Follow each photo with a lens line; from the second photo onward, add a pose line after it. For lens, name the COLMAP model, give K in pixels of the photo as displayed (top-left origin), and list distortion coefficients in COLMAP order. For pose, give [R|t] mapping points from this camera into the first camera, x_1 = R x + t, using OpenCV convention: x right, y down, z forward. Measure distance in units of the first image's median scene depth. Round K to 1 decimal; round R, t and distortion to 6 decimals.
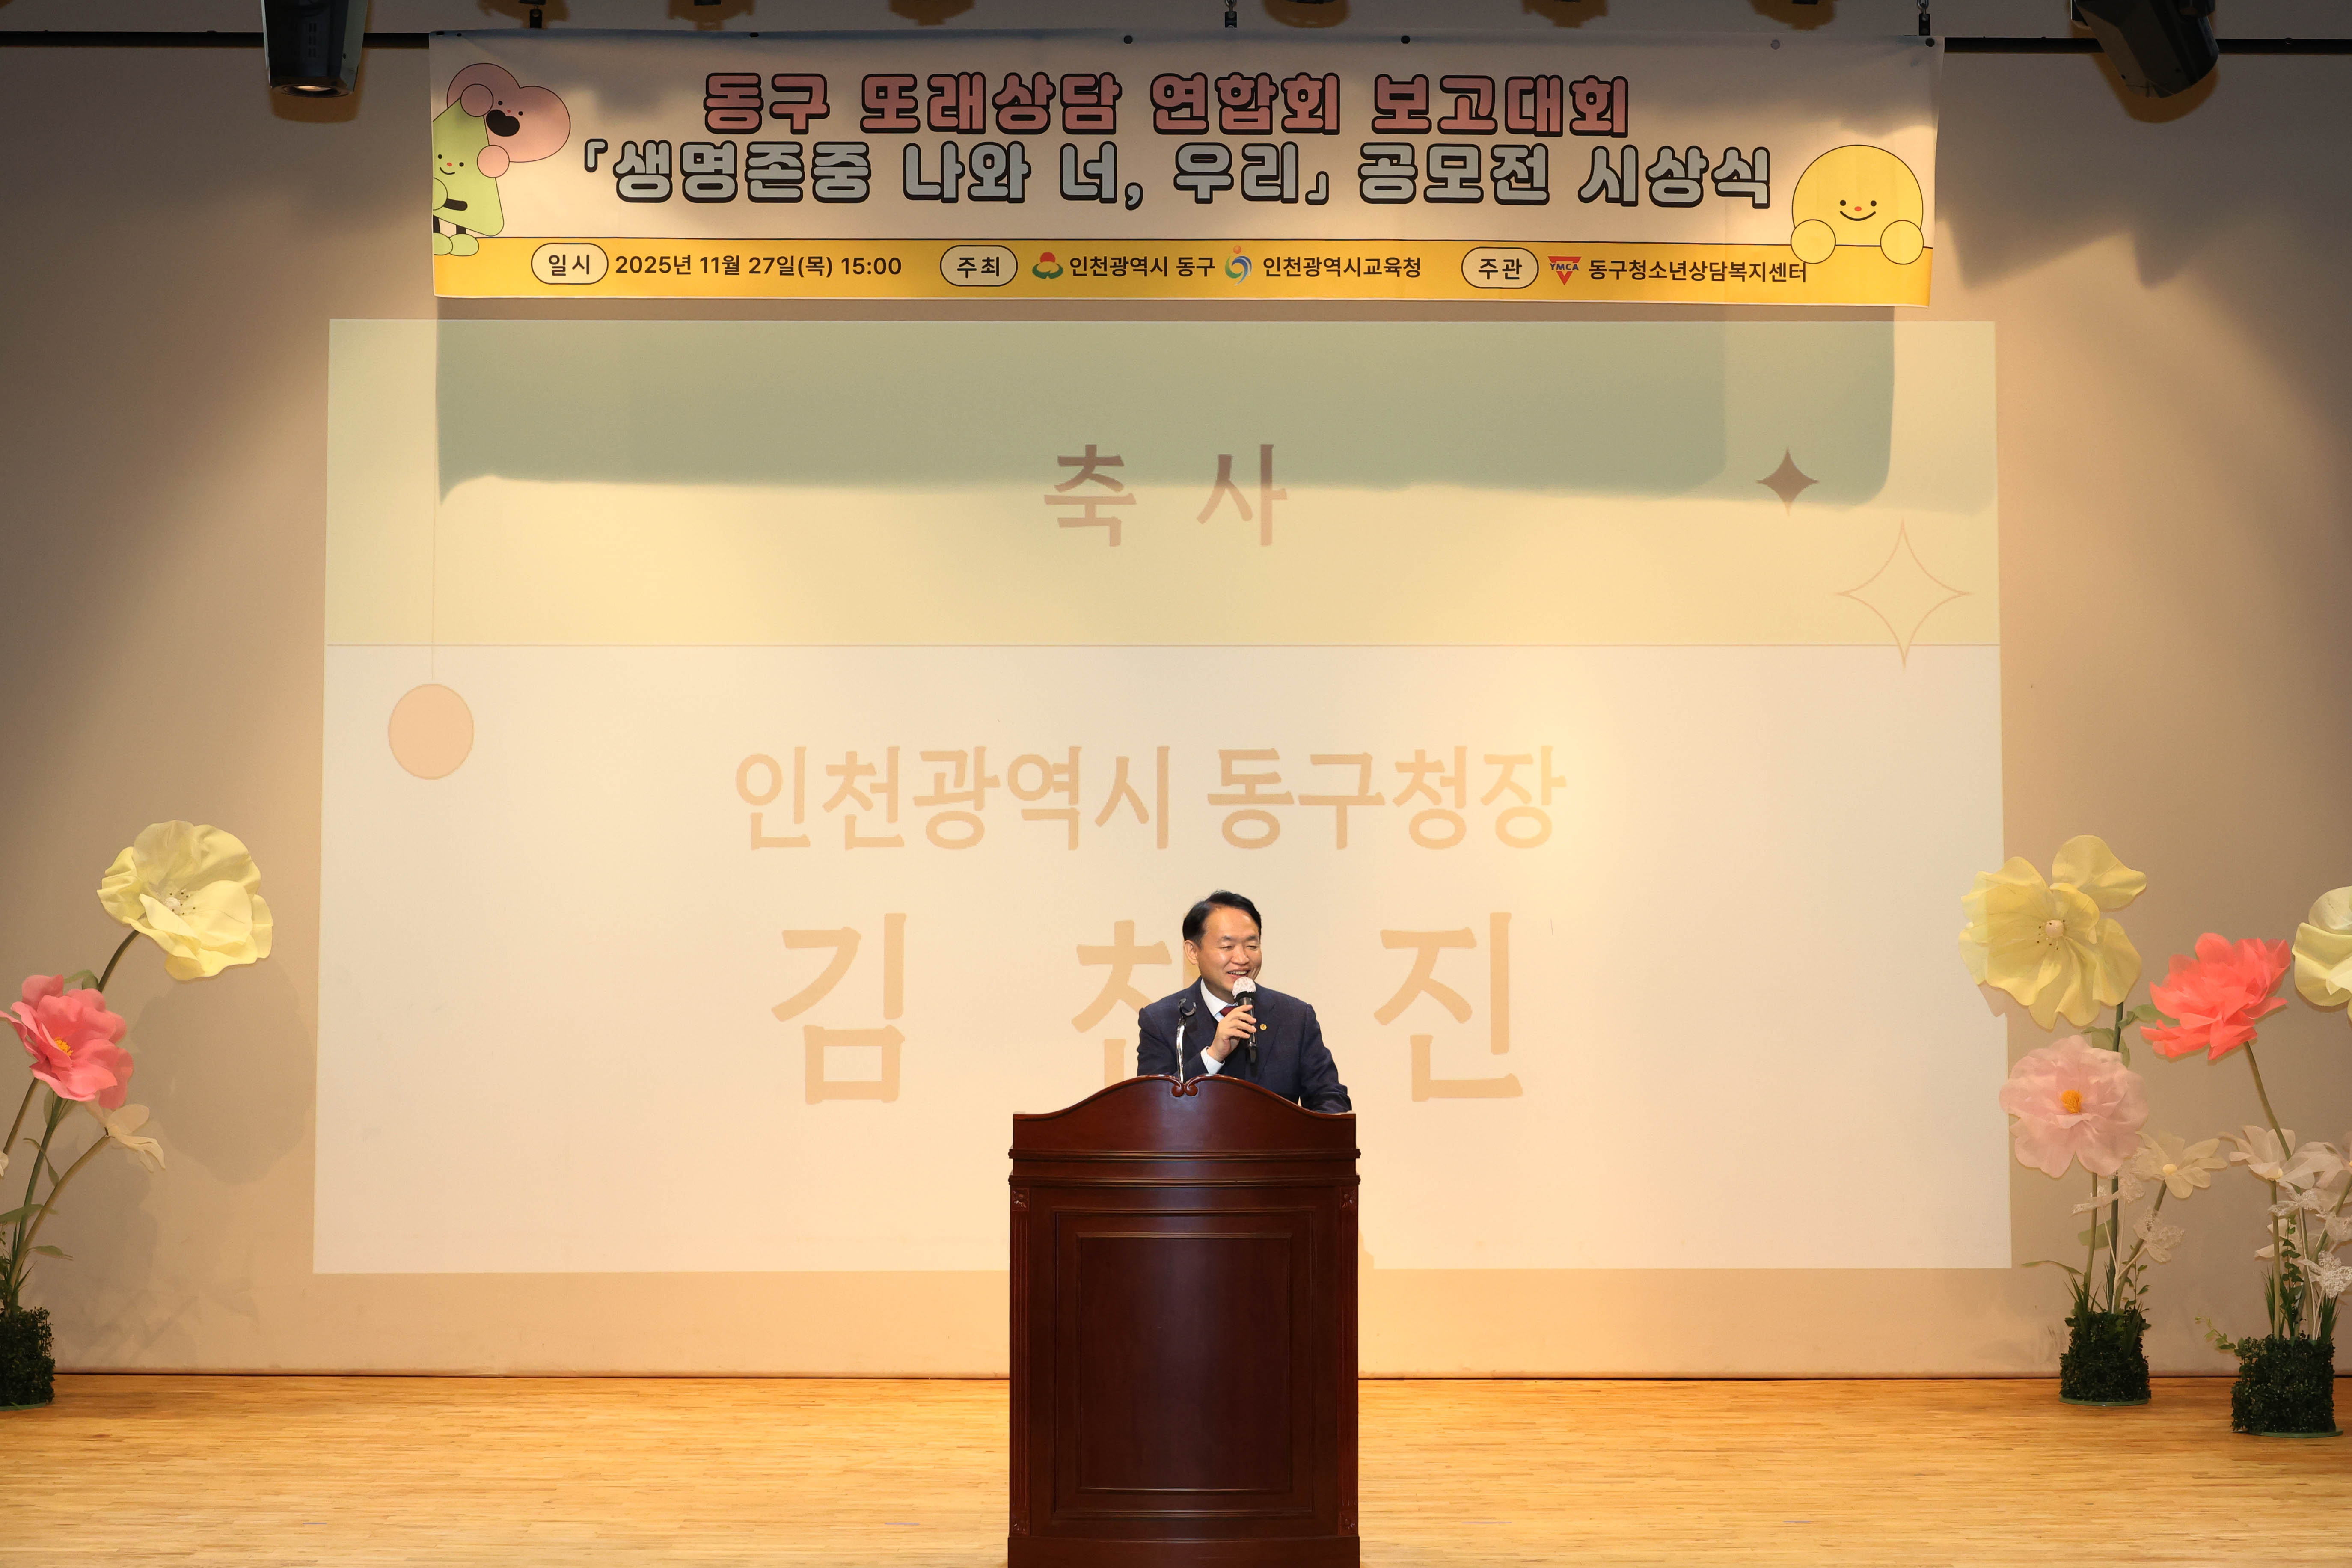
lens RADIAL K [[4627.2, 0, 1262.1], [0, 4627.2, 736.1], [0, 0, 1]] dist [0.013808, -0.243292]
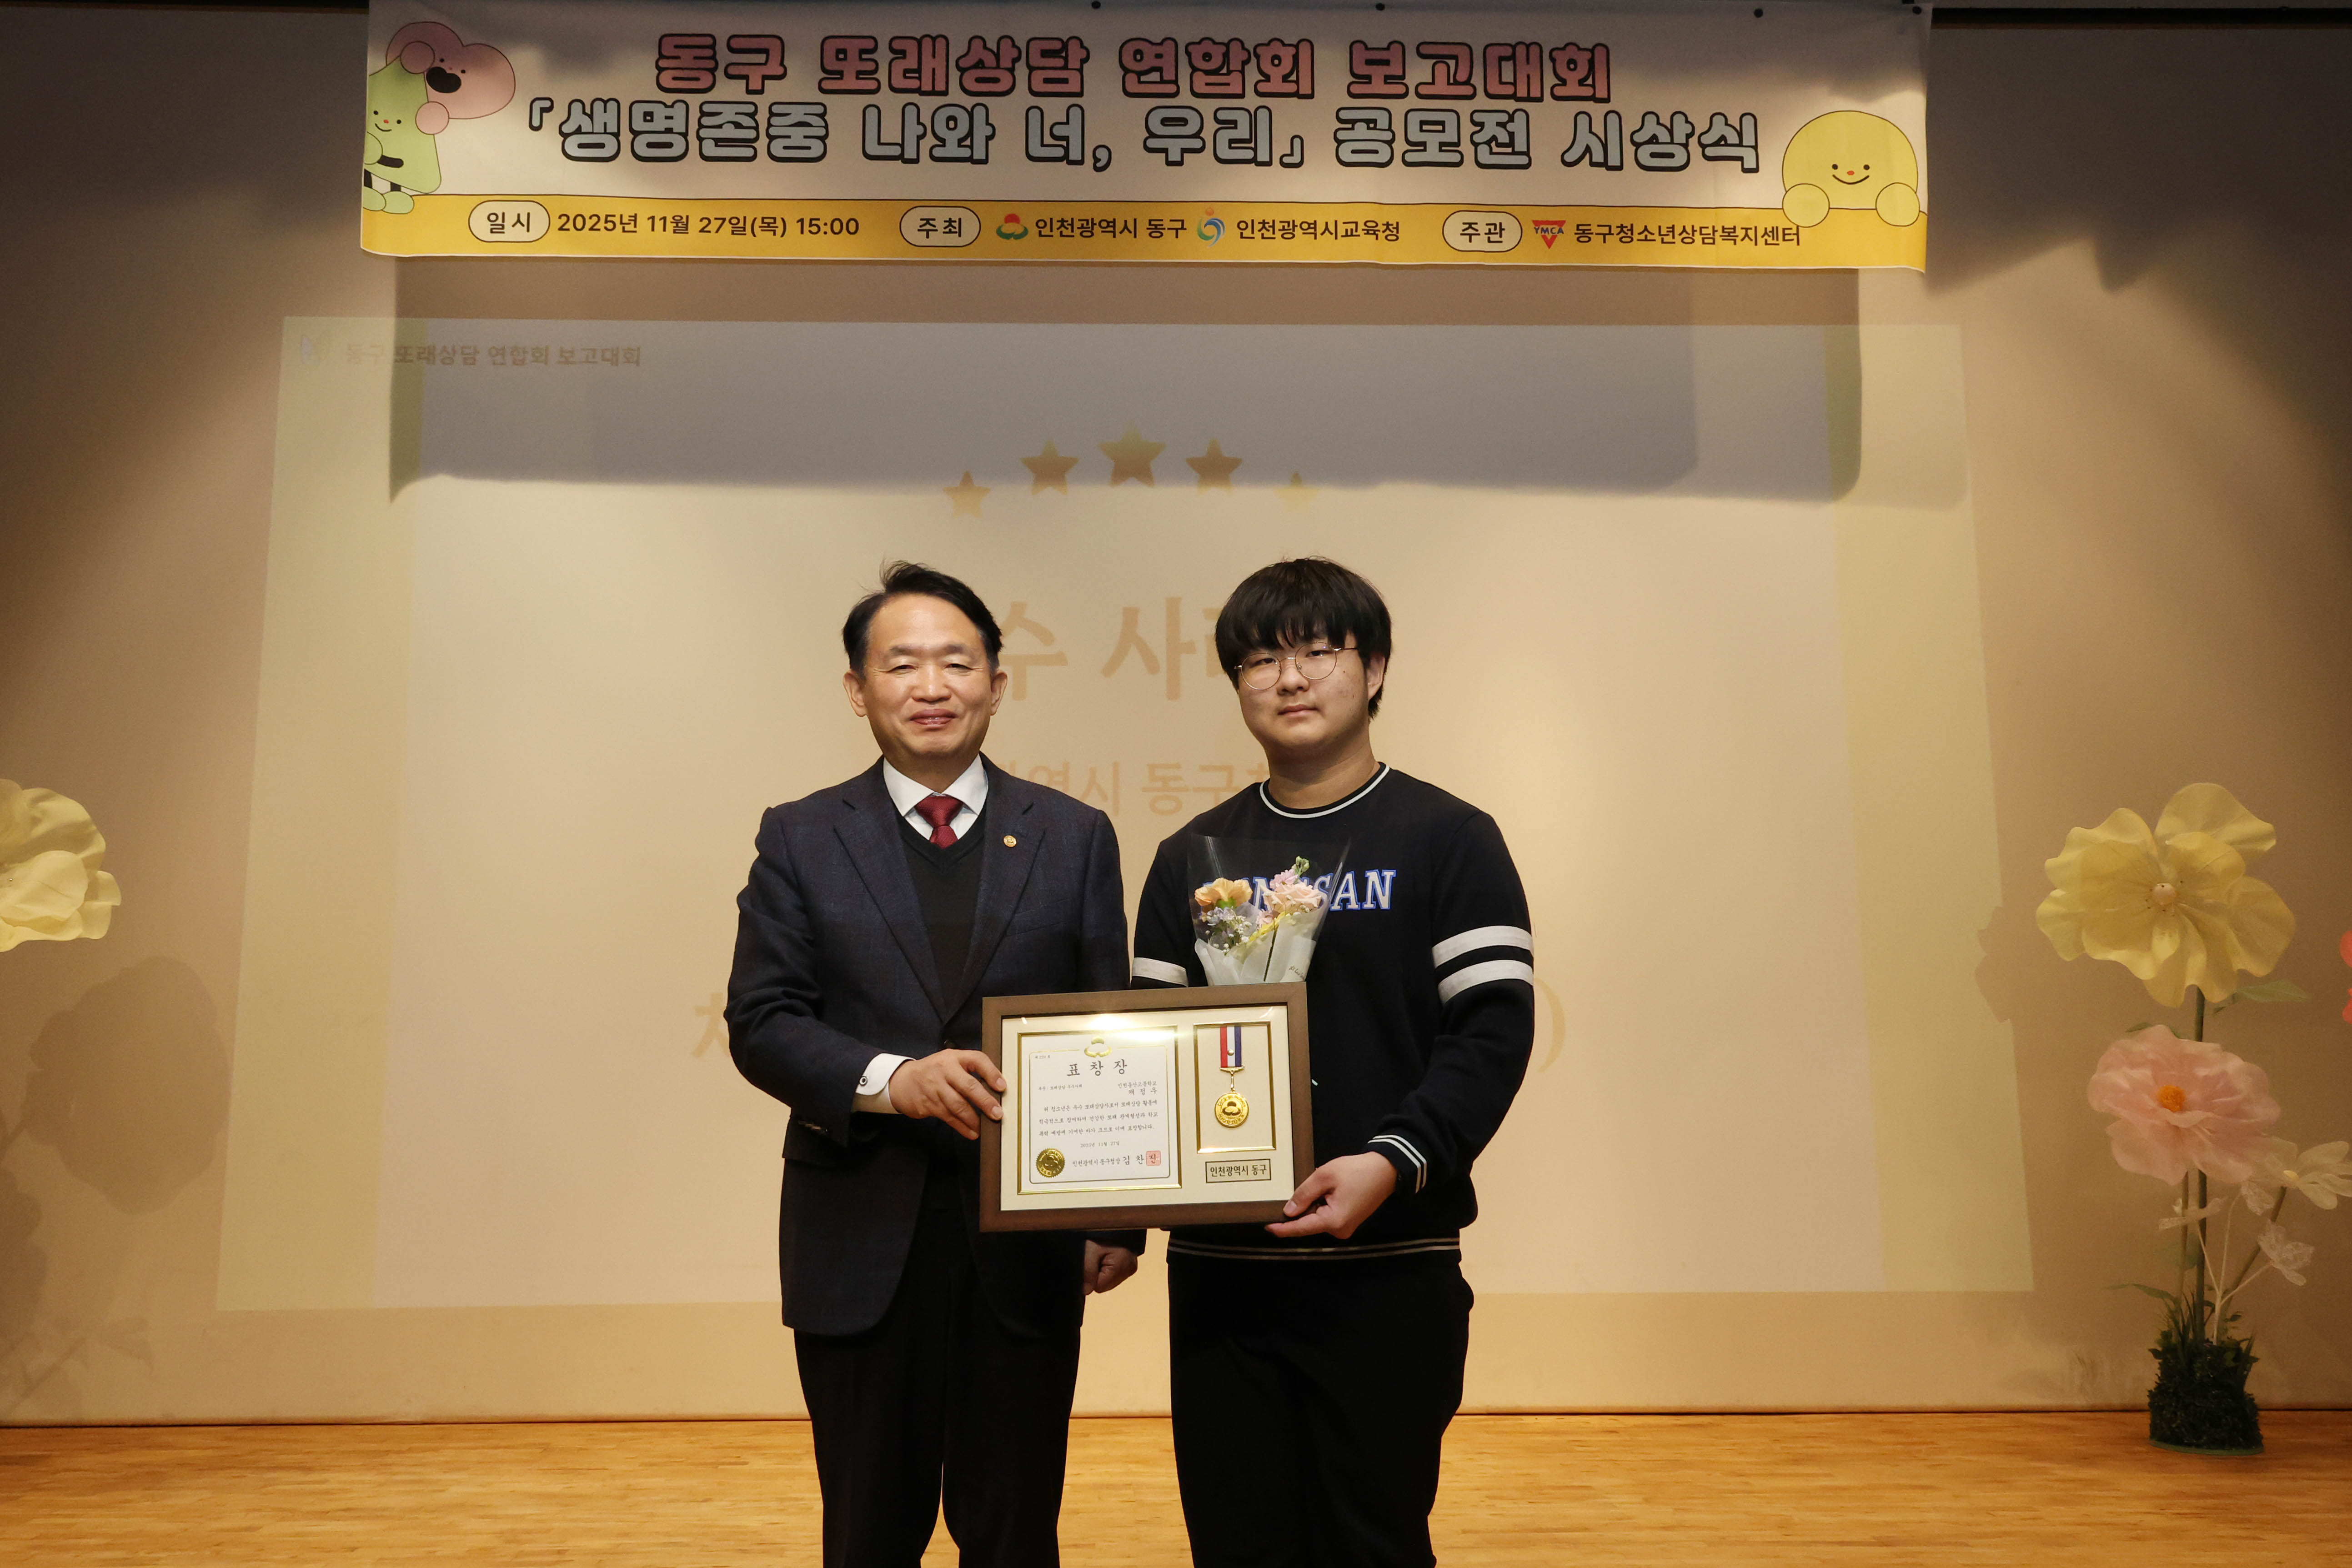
lens RADIAL K [[2045.7, 0, 1176.0], [0, 2045.7, 784.0], [0, 0, 1]] dist [0.019297, 0.007561]
pose [[0.999944, -0.003322, 0.010038, -0.016978], [0.004506, 0.992718, -0.120374, 0.064199], [-0.009565, 0.120412, 0.992678, 0.591620]]
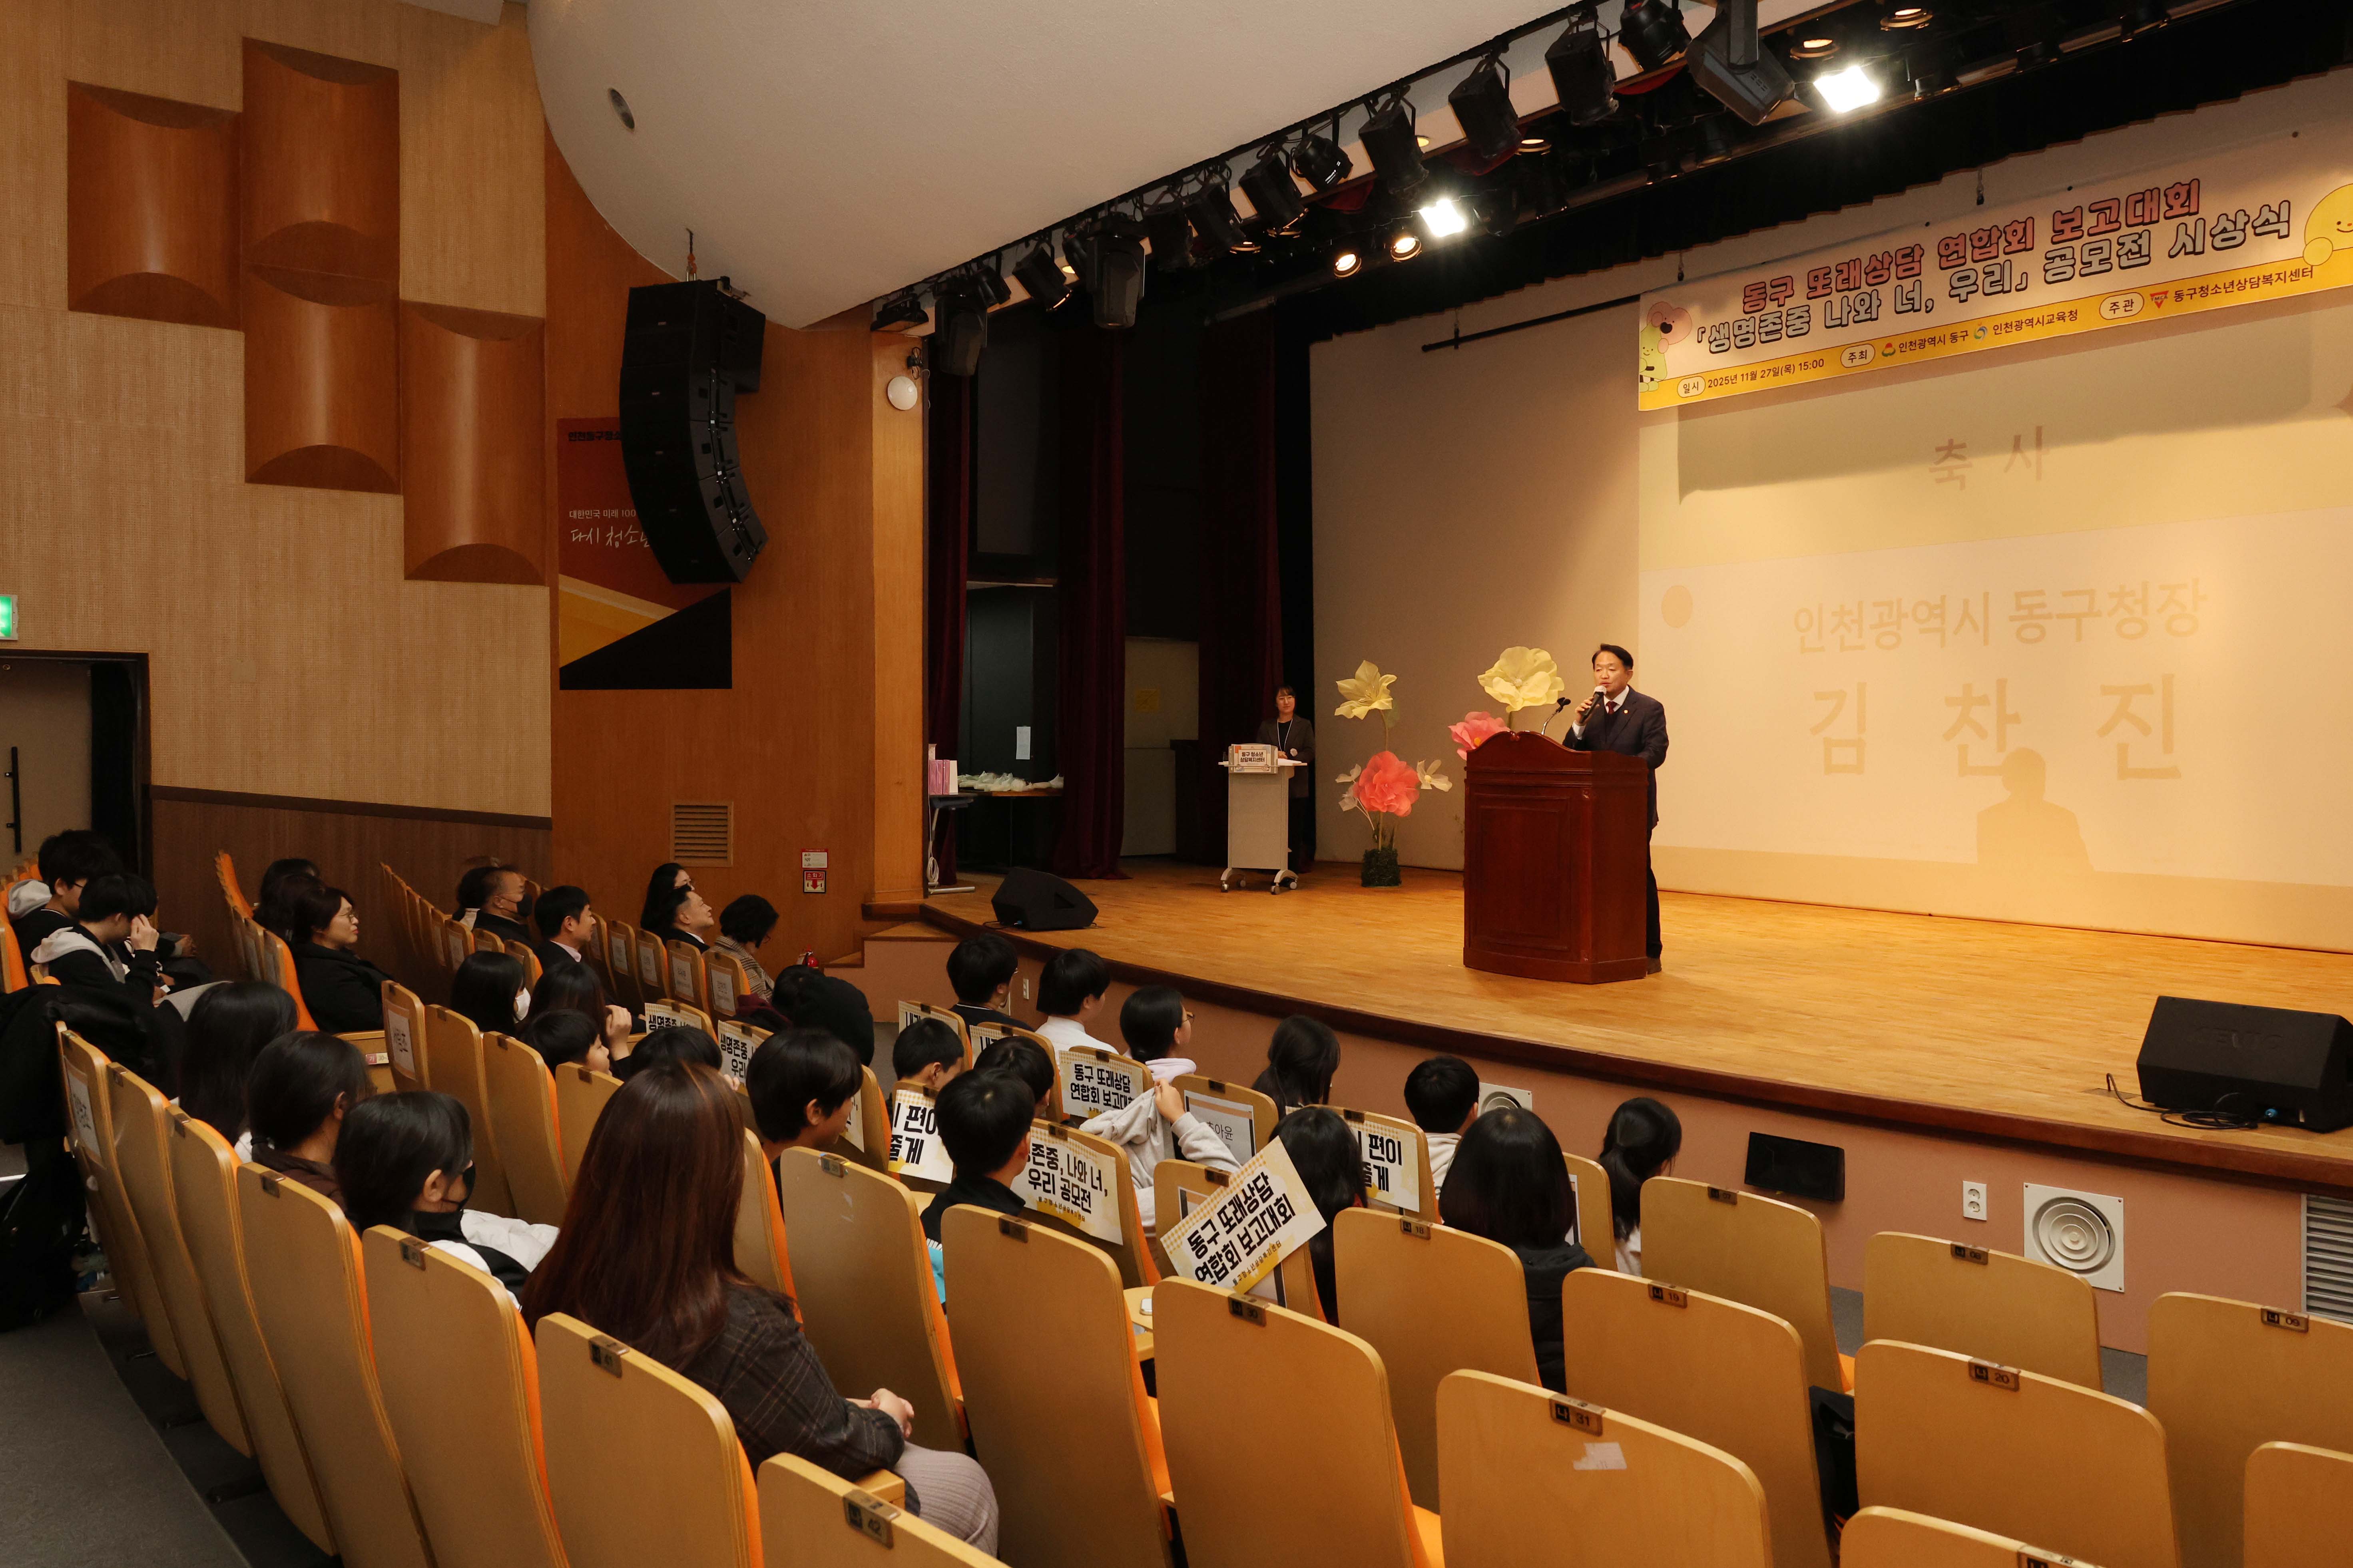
lens RADIAL K [[1818.6, 0, 1176.5], [0, 1818.6, 784.0], [0, 0, 1]] dist [0.006144, 0.012261]
pose [[0.574046, 0.022255, -0.818521, 0.419299], [0.020968, 0.998903, 0.041865, 0.044443], [0.818555, -0.041196, 0.572949, 0.298360]]
